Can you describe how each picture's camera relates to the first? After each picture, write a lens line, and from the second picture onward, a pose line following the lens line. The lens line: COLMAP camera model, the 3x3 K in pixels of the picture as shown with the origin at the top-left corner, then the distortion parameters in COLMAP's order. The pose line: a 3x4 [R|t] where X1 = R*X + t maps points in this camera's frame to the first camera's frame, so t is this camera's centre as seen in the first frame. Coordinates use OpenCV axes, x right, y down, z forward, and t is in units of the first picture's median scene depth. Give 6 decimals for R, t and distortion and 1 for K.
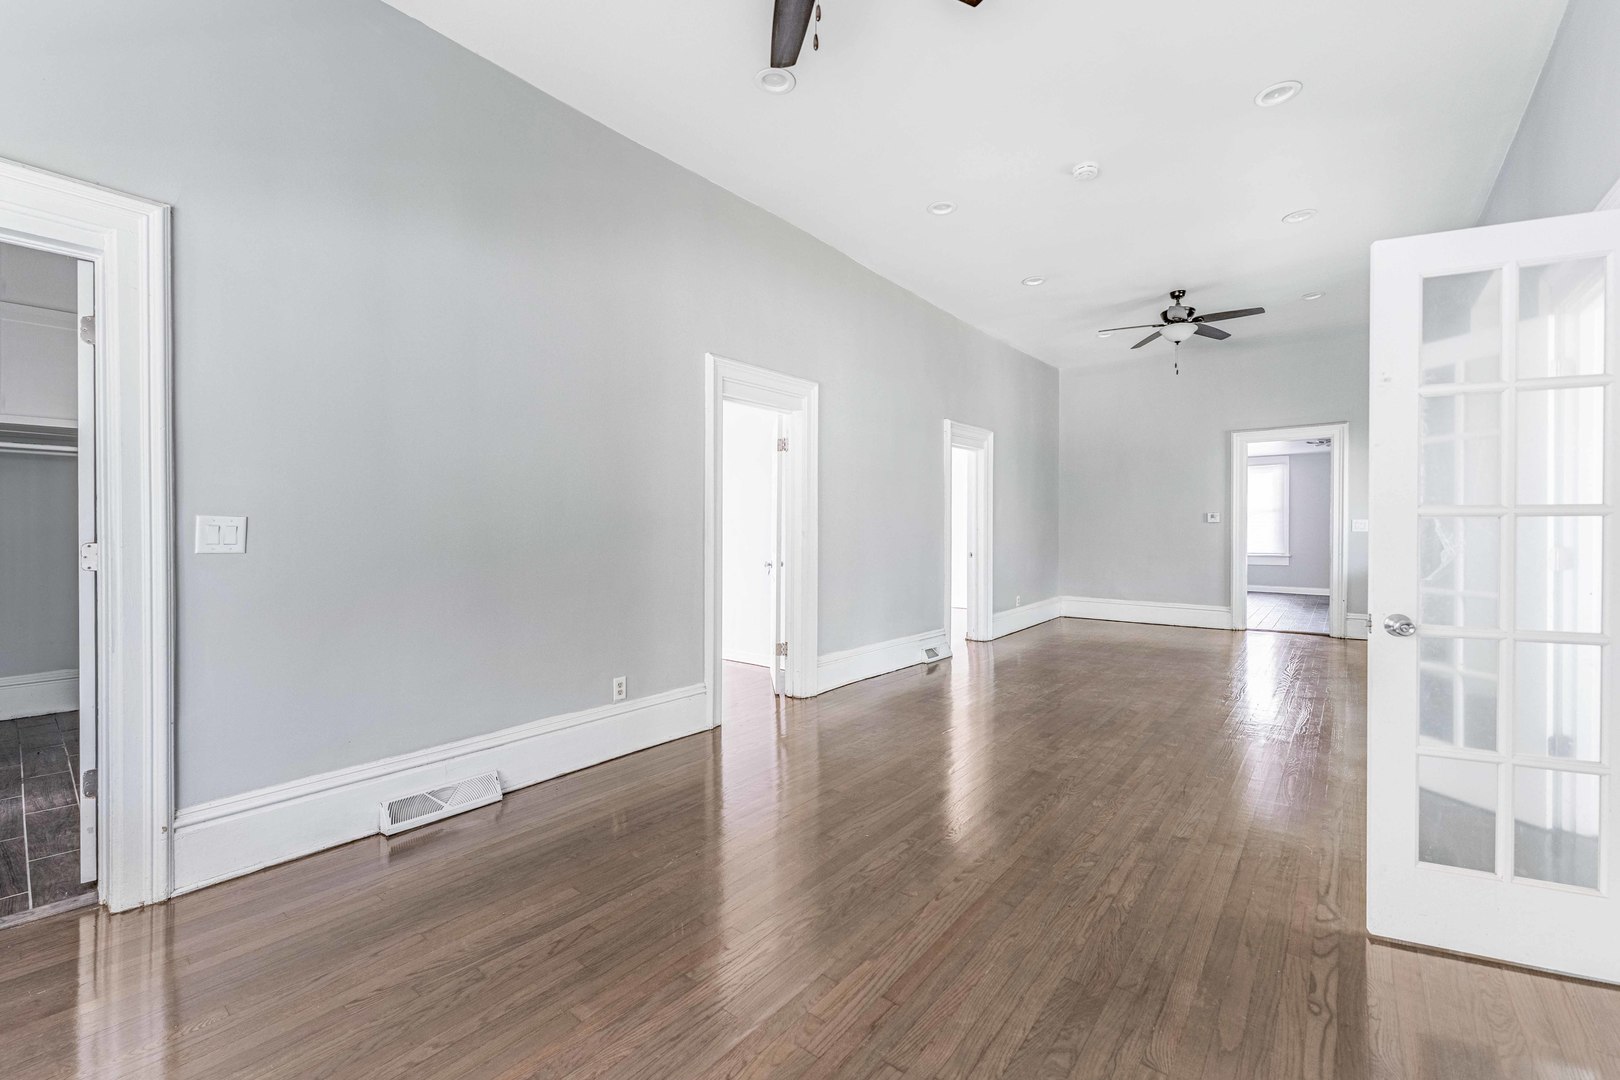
lens RADIAL K [[665.5, 0, 814.0], [0, 665.5, 540.2], [0, 0, 1]] dist [0.000853, -0.000366]
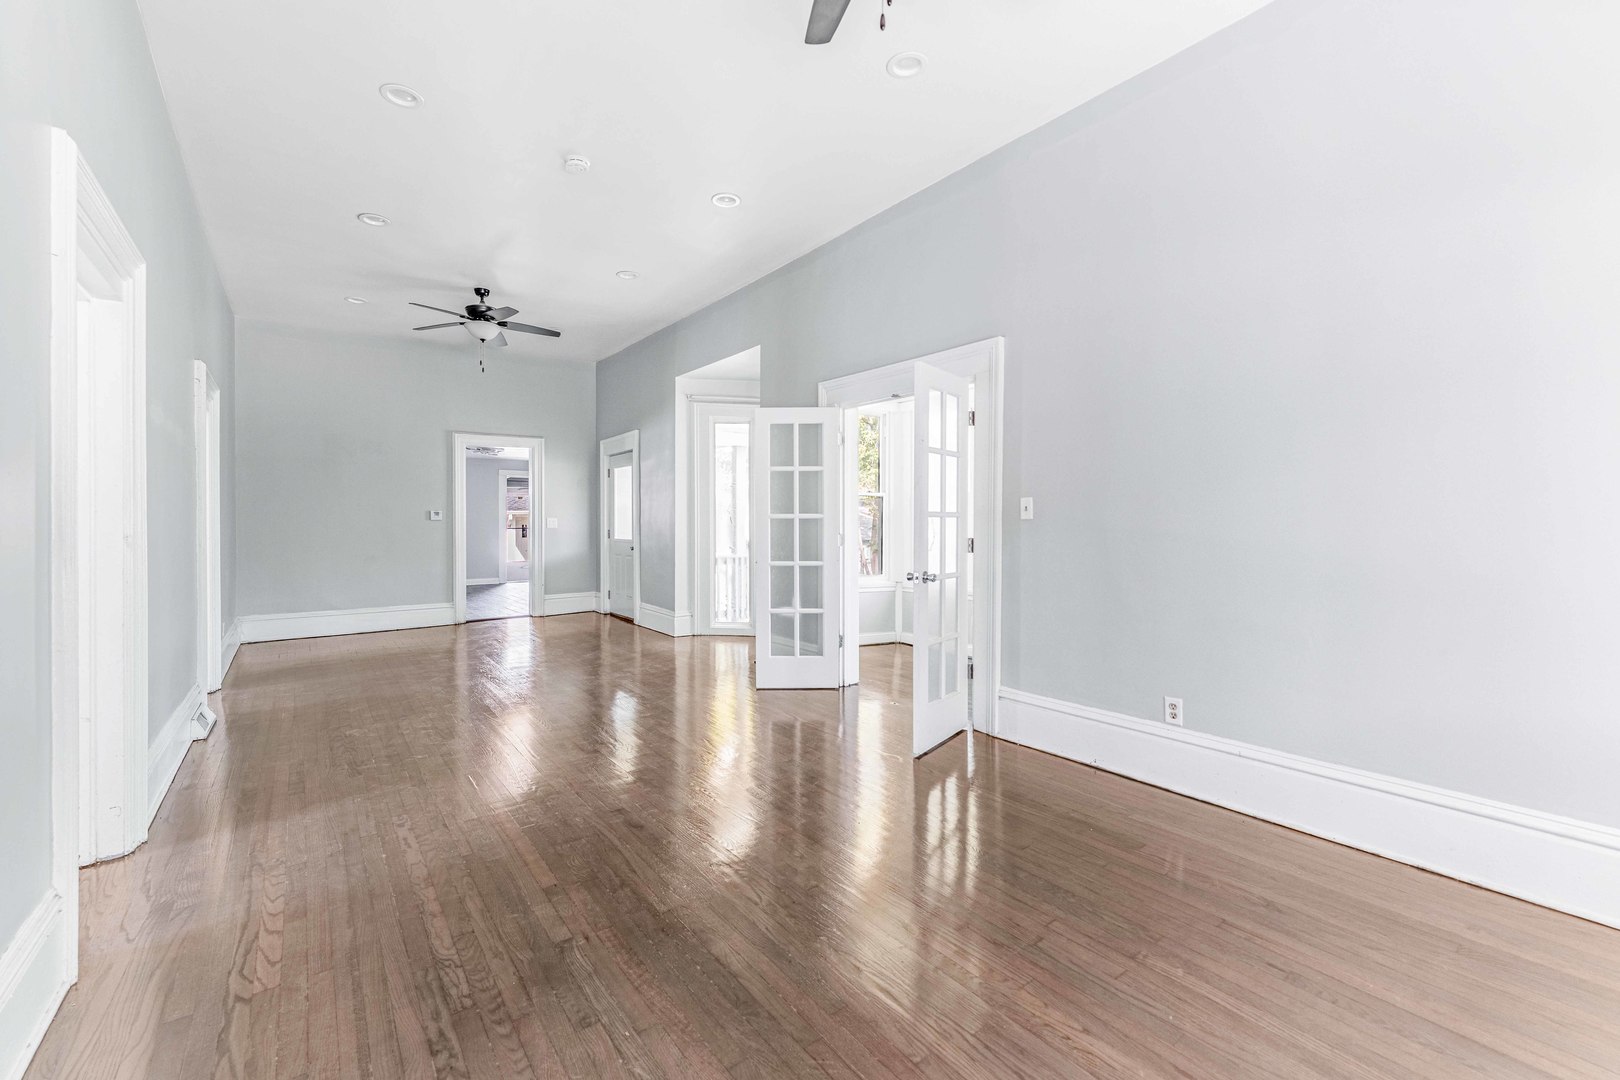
lens RADIAL K [[665.5, 0, 814.0], [0, 665.5, 540.2], [0, 0, 1]] dist [0.000853, -0.000366]
pose [[0.227130, -0.024114, 0.973566, -0.321949], [0.021601, 0.999572, 0.019719, -0.005388], [-0.973625, 0.016551, 0.227553, 0.292361]]
